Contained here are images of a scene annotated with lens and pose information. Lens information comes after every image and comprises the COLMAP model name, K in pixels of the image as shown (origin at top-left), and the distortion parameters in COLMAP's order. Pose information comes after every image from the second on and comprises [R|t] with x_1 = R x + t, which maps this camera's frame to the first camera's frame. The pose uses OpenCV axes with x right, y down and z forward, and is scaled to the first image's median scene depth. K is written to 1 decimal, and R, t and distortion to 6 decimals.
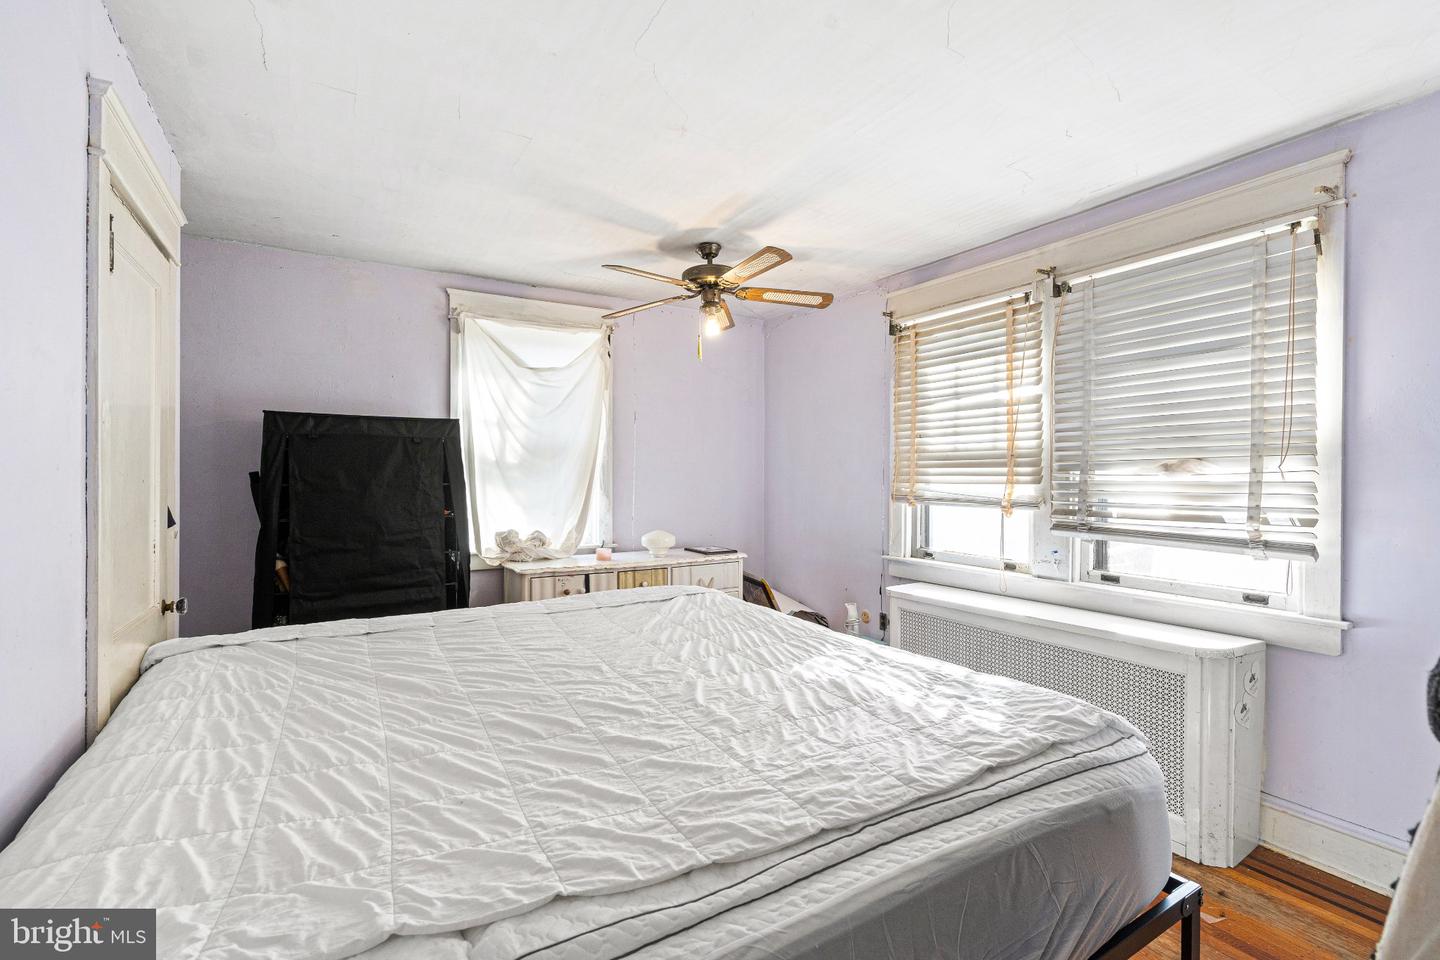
lens RADIAL K [[658.0, 0, 719.5], [0, 658.0, 478.0], [0, 0, 1]] dist [-0.001510, 0.000631]
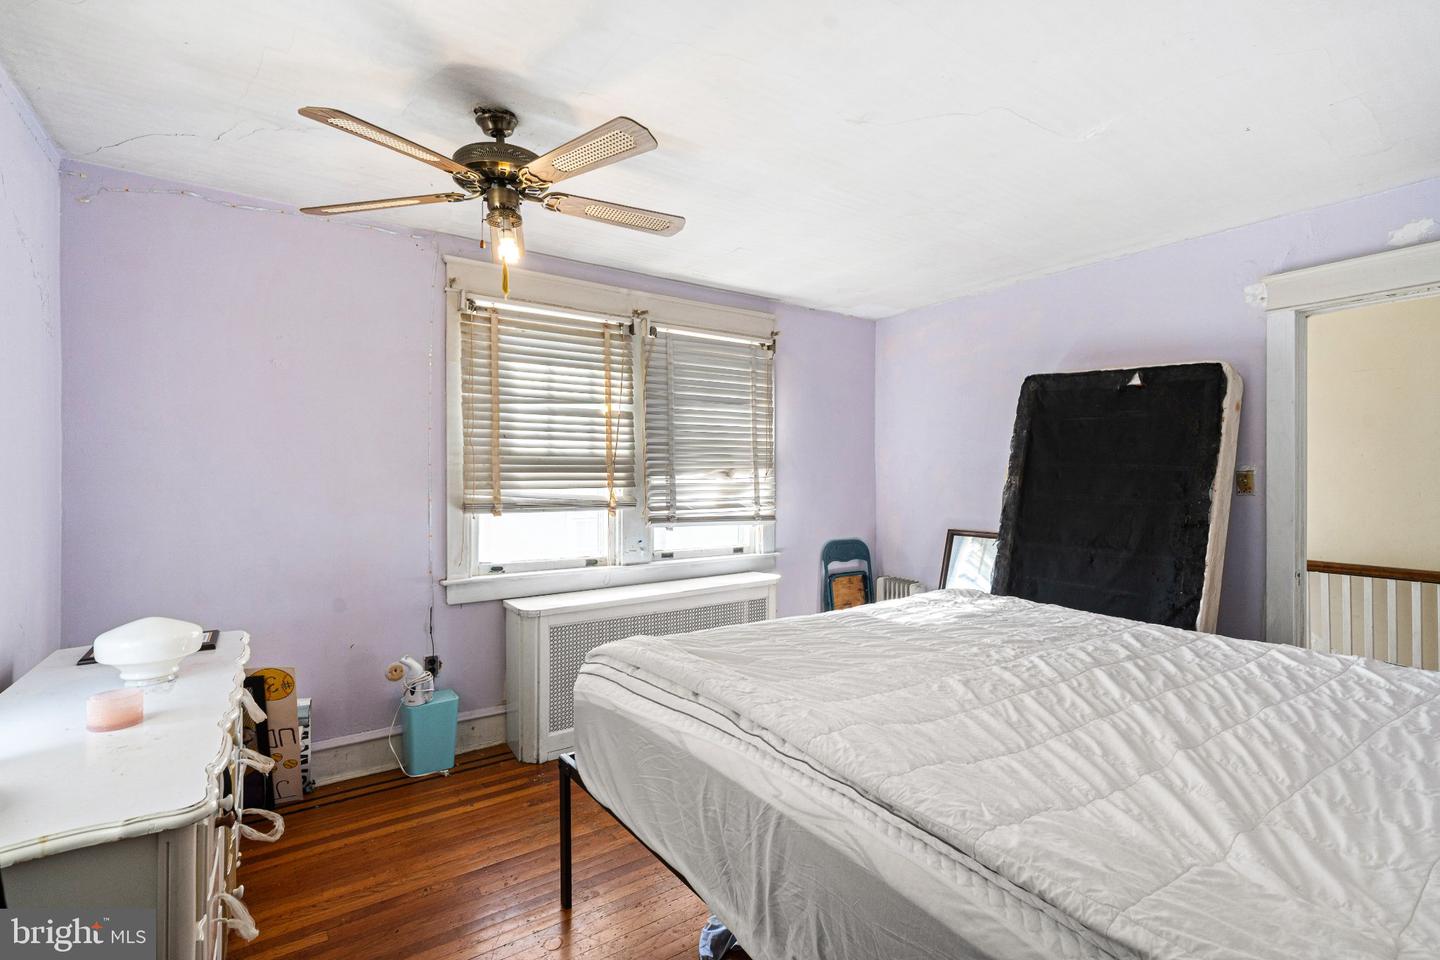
lens RADIAL K [[658.0, 0, 720.4], [0, 658.0, 475.9], [0, 0, 1]] dist [-0.001510, 0.000631]
pose [[-0.066291, -0.000080, 0.997800, -0.722378], [0.006157, 0.999981, 0.000490, -0.010210], [-0.997781, 0.006176, -0.066289, 0.918033]]
